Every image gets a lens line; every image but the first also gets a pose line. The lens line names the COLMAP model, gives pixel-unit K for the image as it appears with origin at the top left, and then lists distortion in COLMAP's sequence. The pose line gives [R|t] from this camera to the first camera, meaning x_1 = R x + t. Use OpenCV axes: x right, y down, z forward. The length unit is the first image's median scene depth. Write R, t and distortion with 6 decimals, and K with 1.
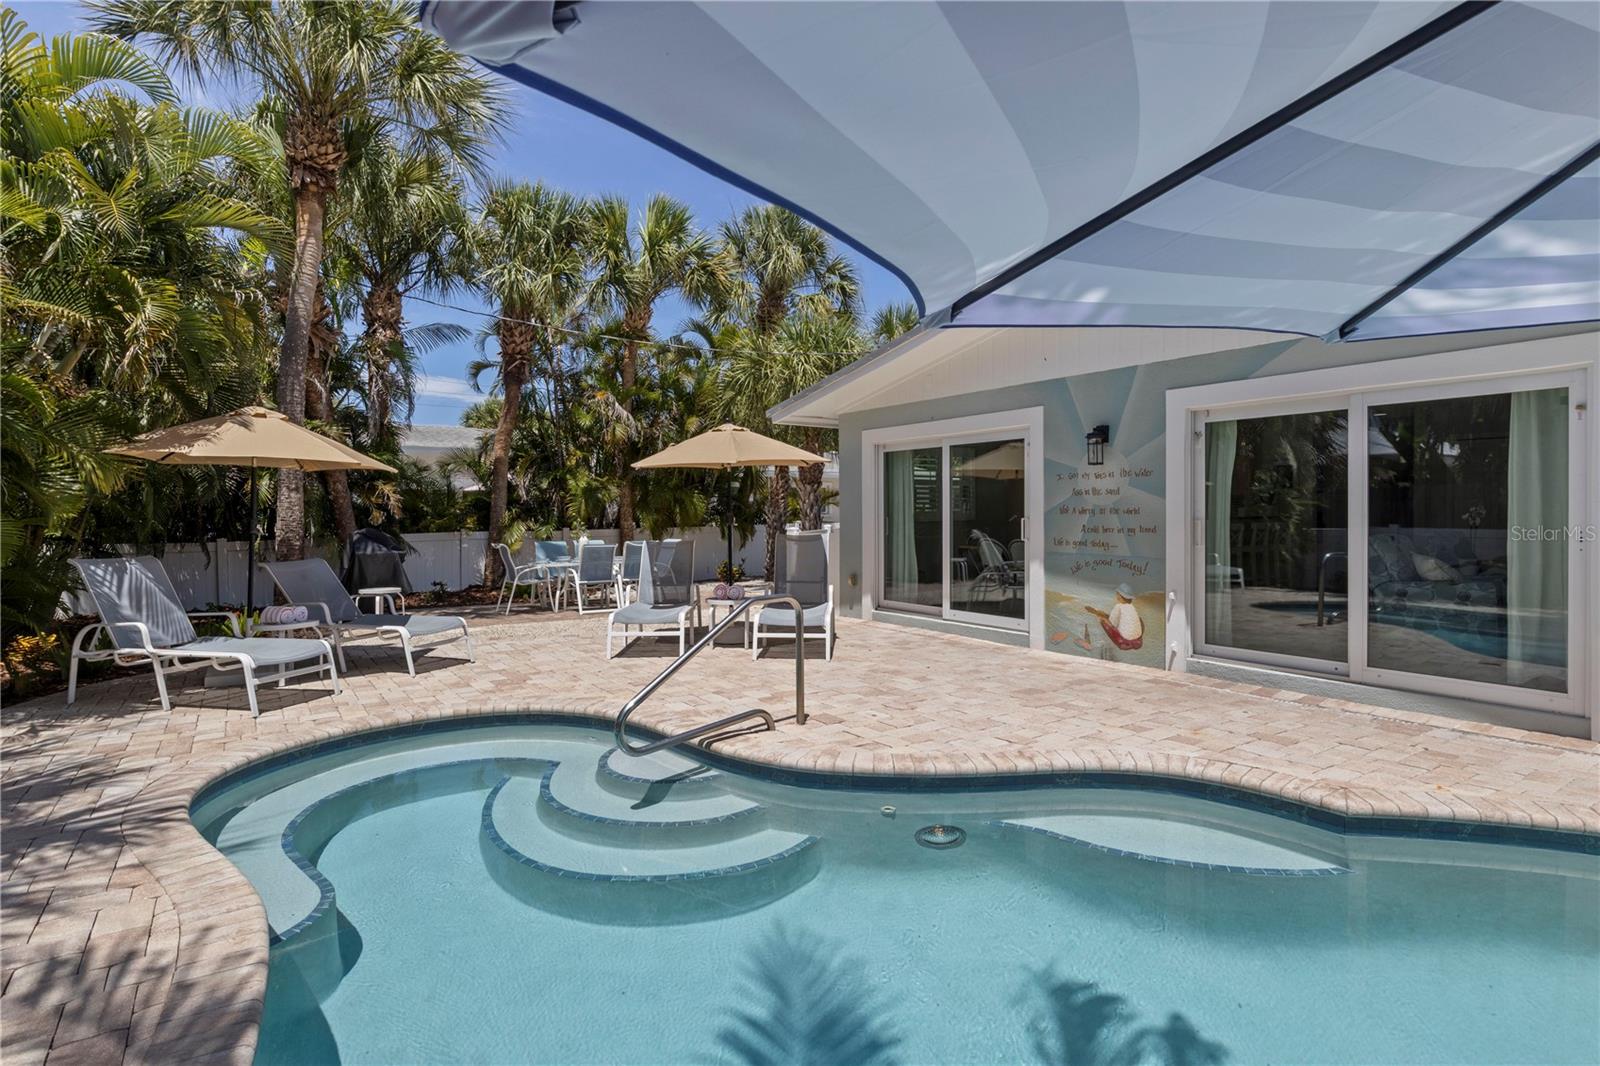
lens RADIAL K [[803.1, 0, 801.3], [0, 803.1, 534.7], [0, 0, 1]] dist [-0.012972, 0.000499]
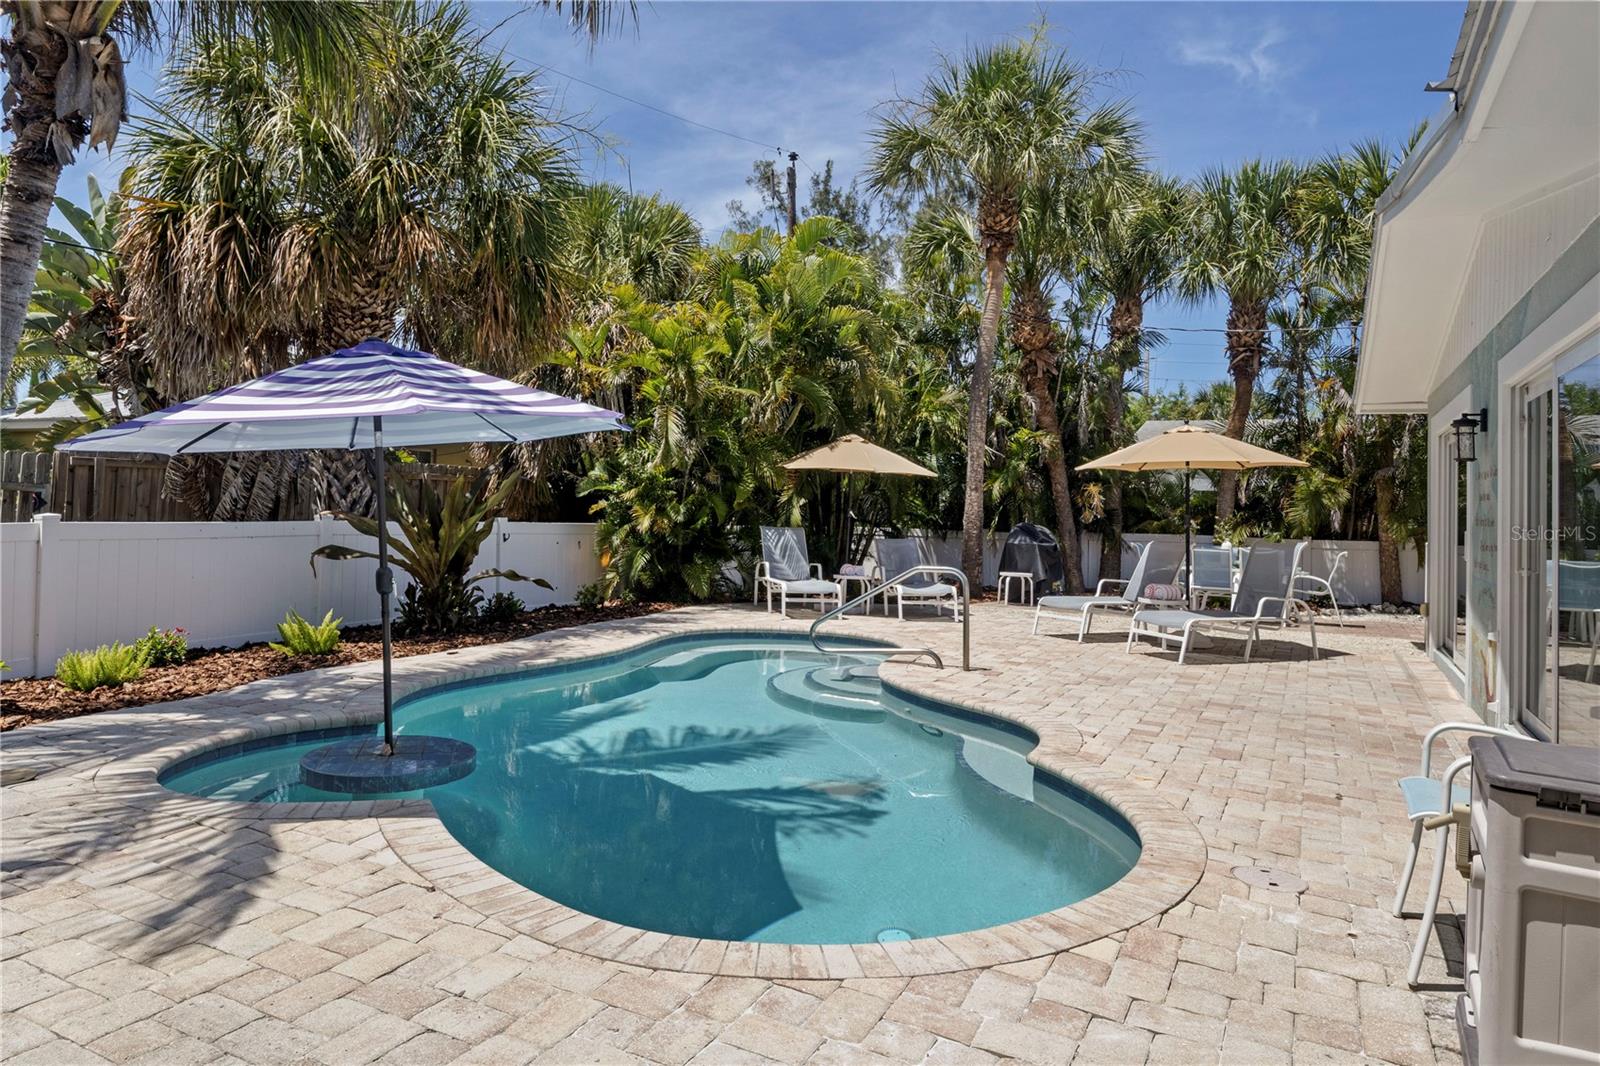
lens RADIAL K [[1026.0, 0, 770.5], [0, 1026.0, 485.3], [0, 0, 1]] dist [-0.005763, 0.009616]
pose [[0.451790, 0.002062, -0.892122, 0.943371], [-0.059349, 0.997852, -0.027749, 0.002372], [0.890148, 0.065483, 0.450941, -0.026544]]
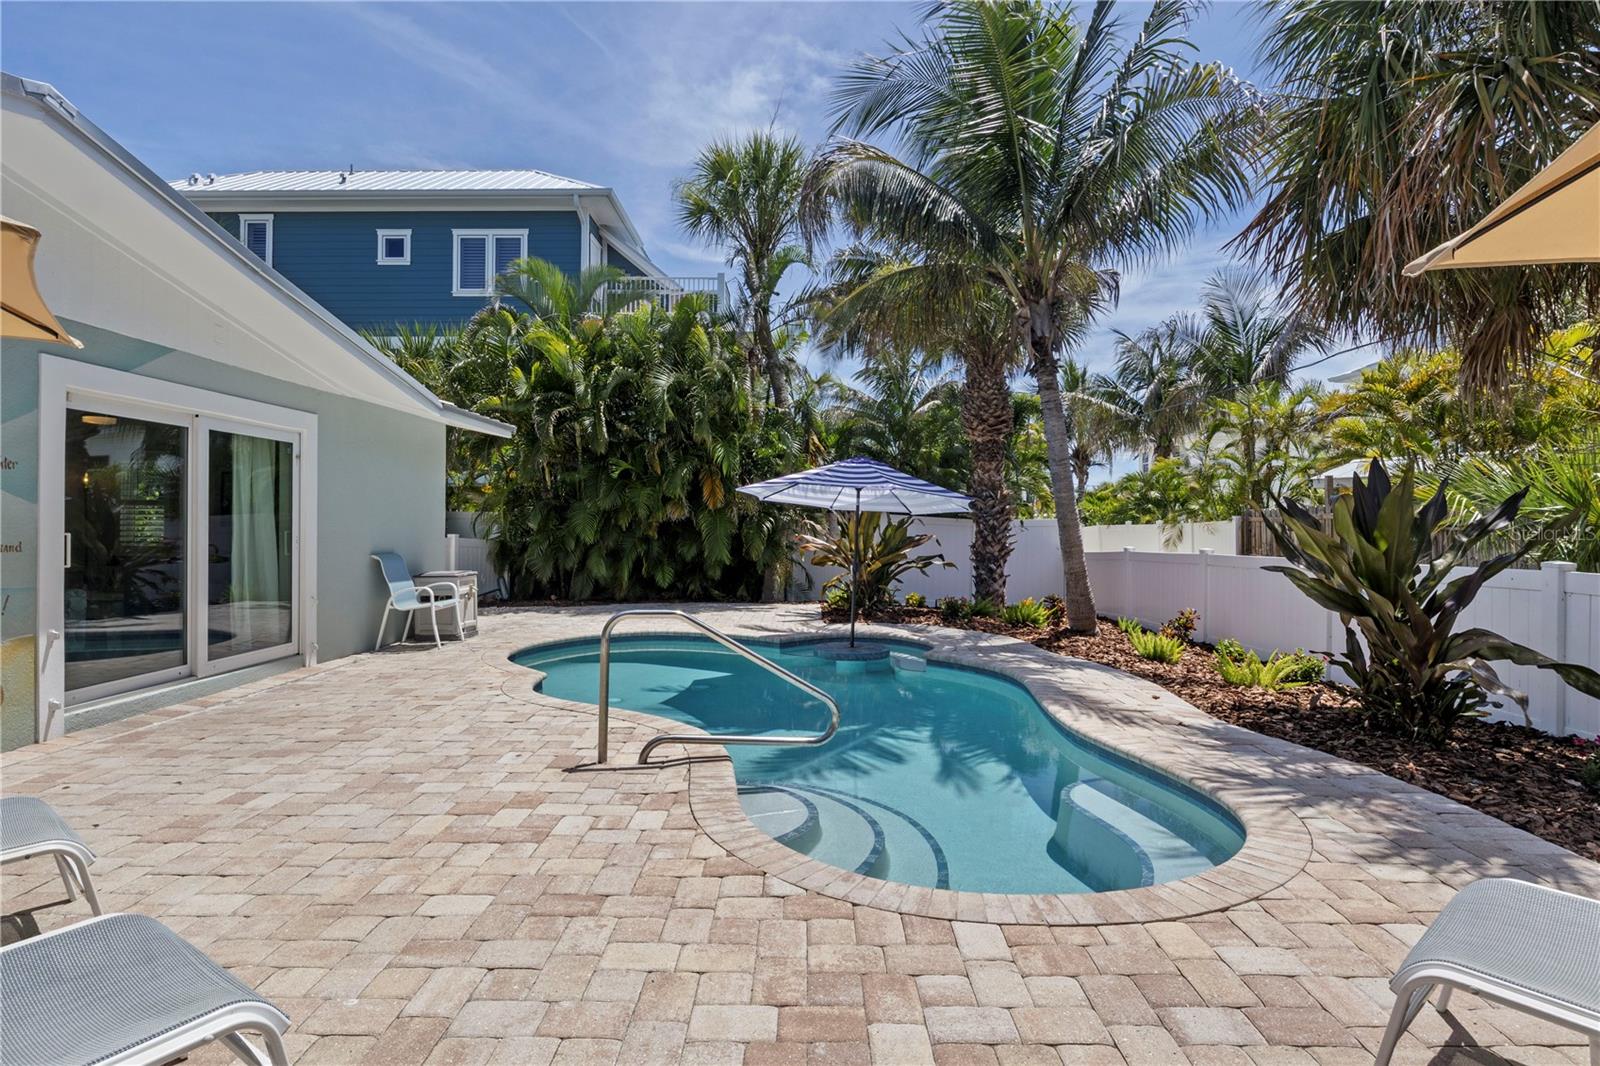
lens RADIAL K [[803.1, 0, 785.6], [0, 803.1, 522.3], [0, 0, 1]] dist [-0.012972, 0.000499]
pose [[-0.809815, 0.002885, 0.586678, -0.477372], [0.014645, 0.999776, 0.015299, -0.027152], [-0.586502, 0.020981, -0.809676, 1.120359]]
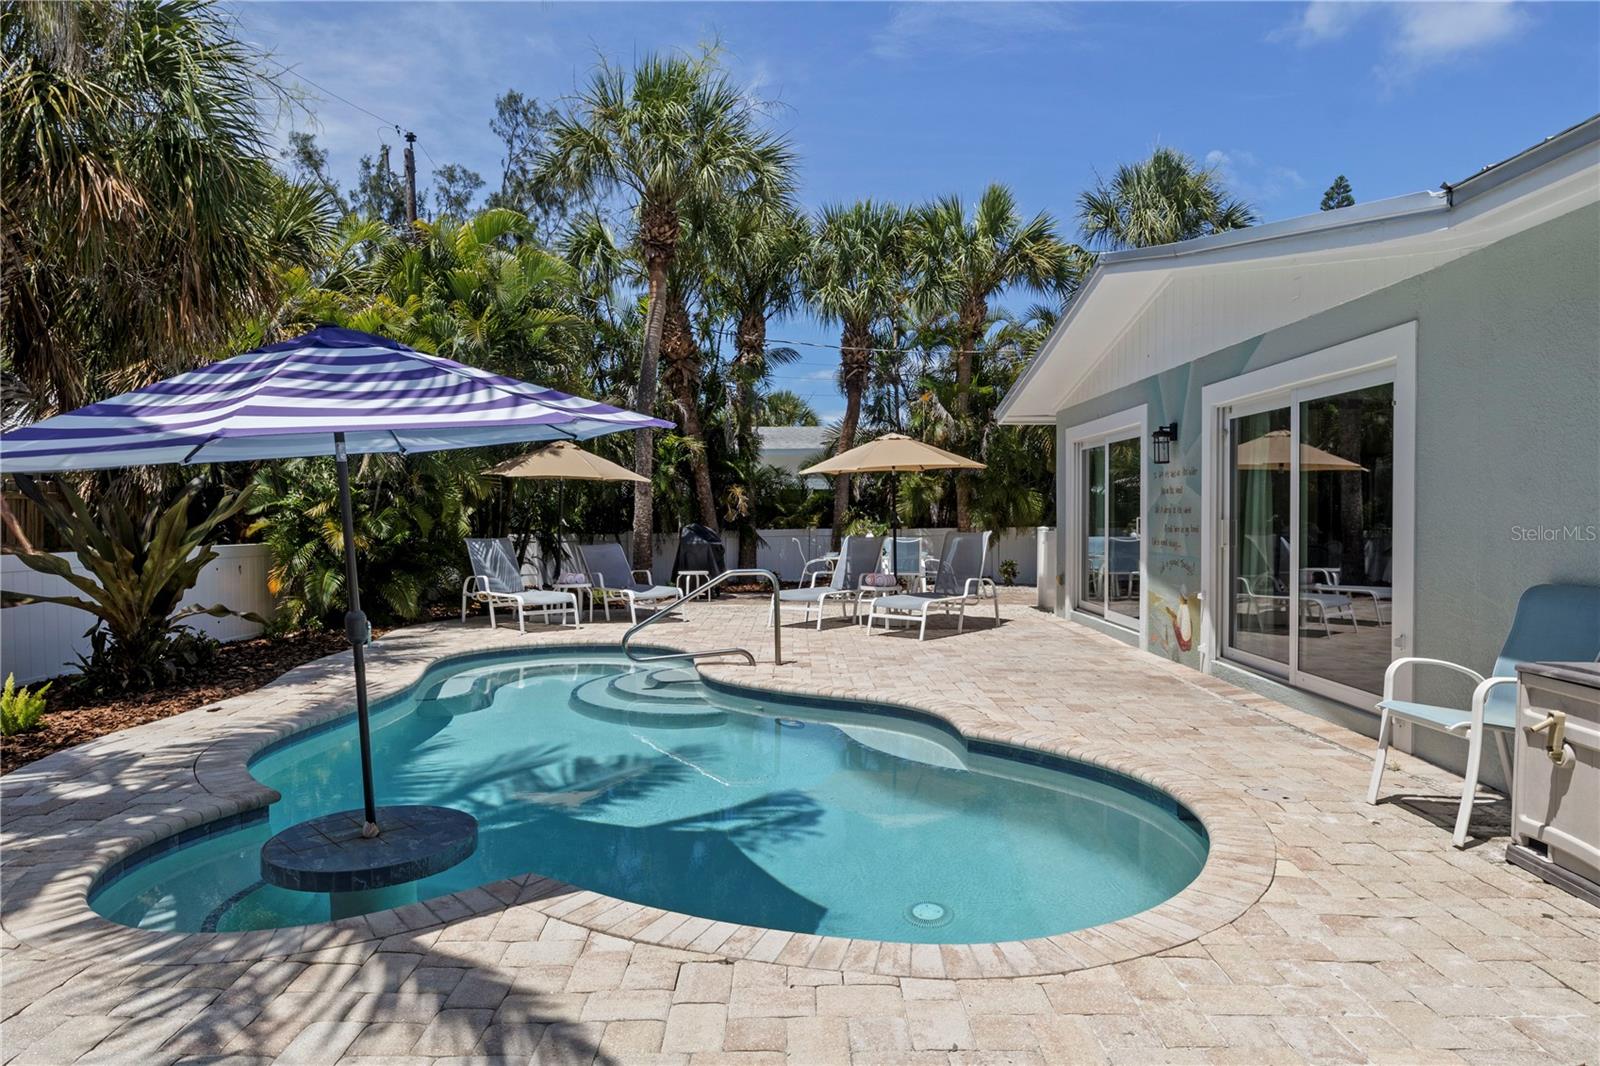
lens RADIAL K [[990.5, 0, 794.7], [0, 990.5, 539.1], [0, 0, 1]] dist [-0.007678, 0.003398]
pose [[0.819675, 0.017701, -0.572556, 0.700121], [-0.017779, 0.999827, 0.005458, 0.007909], [0.572553, 0.005706, 0.819848, -0.264162]]
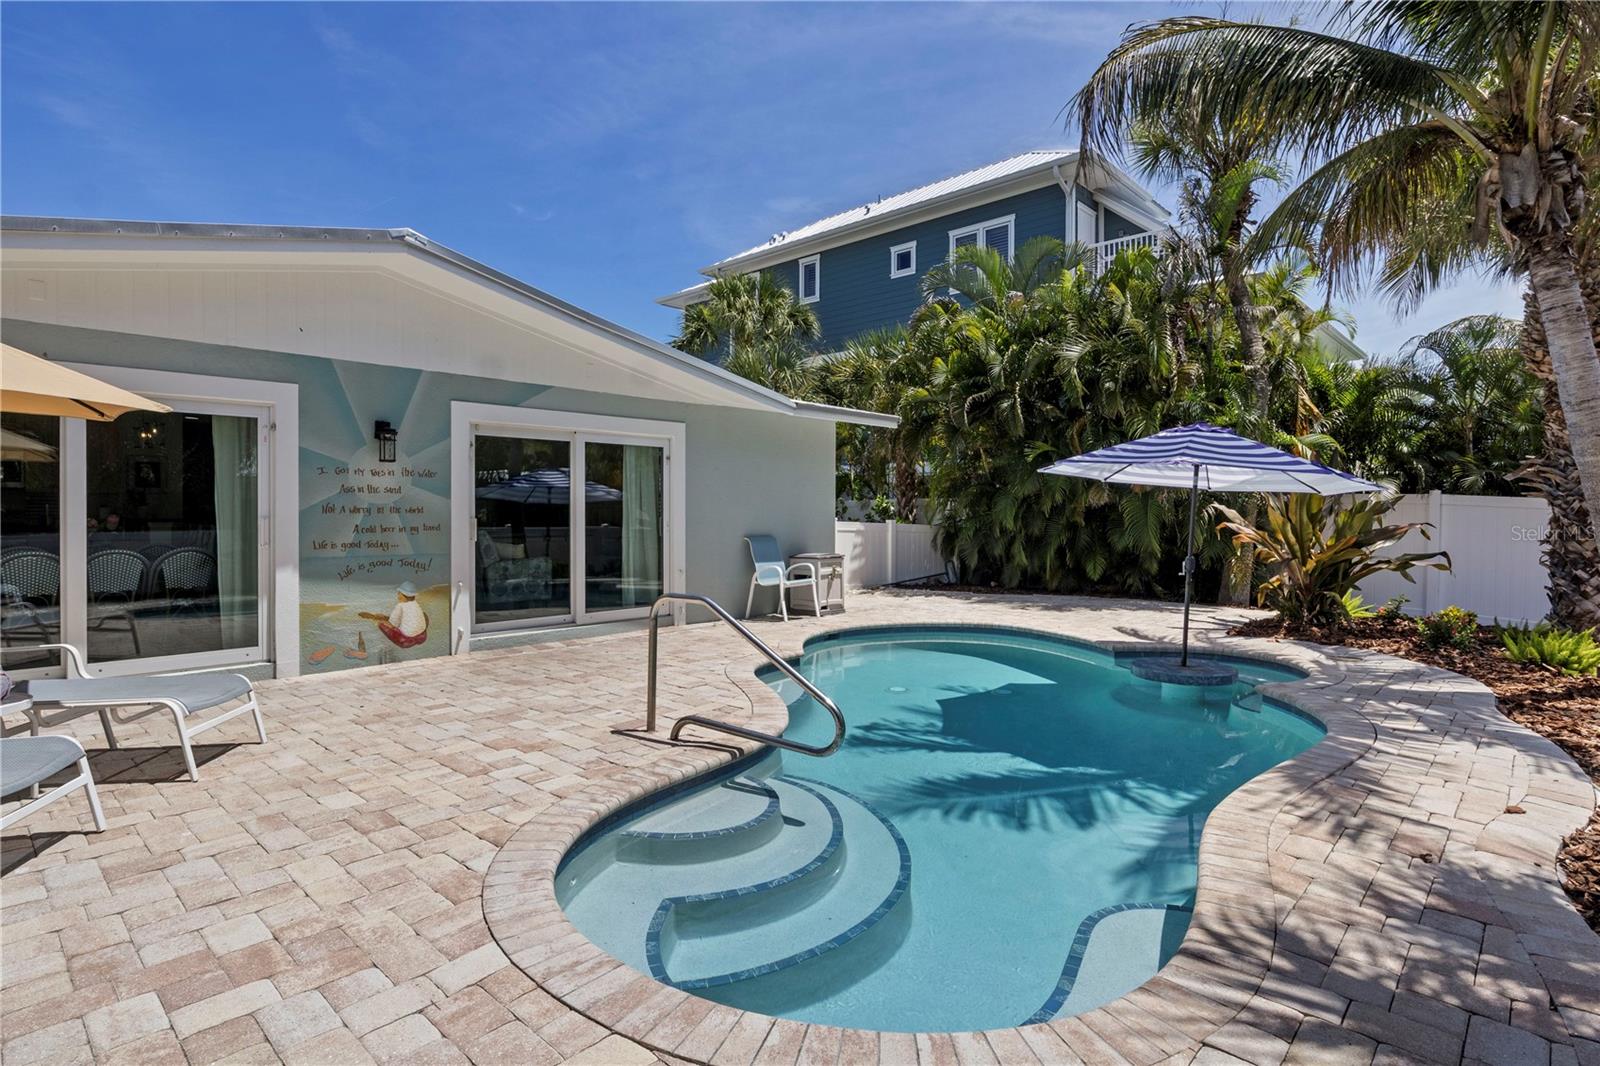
lens RADIAL K [[803.1, 0, 797.0], [0, 803.1, 518.3], [0, 0, 1]] dist [-0.012972, 0.000499]
pose [[-0.209314, -0.006230, 0.977829, -0.680726], [0.027222, 0.999555, 0.012196, -0.017882], [-0.977470, 0.029171, -0.209051, 0.722854]]
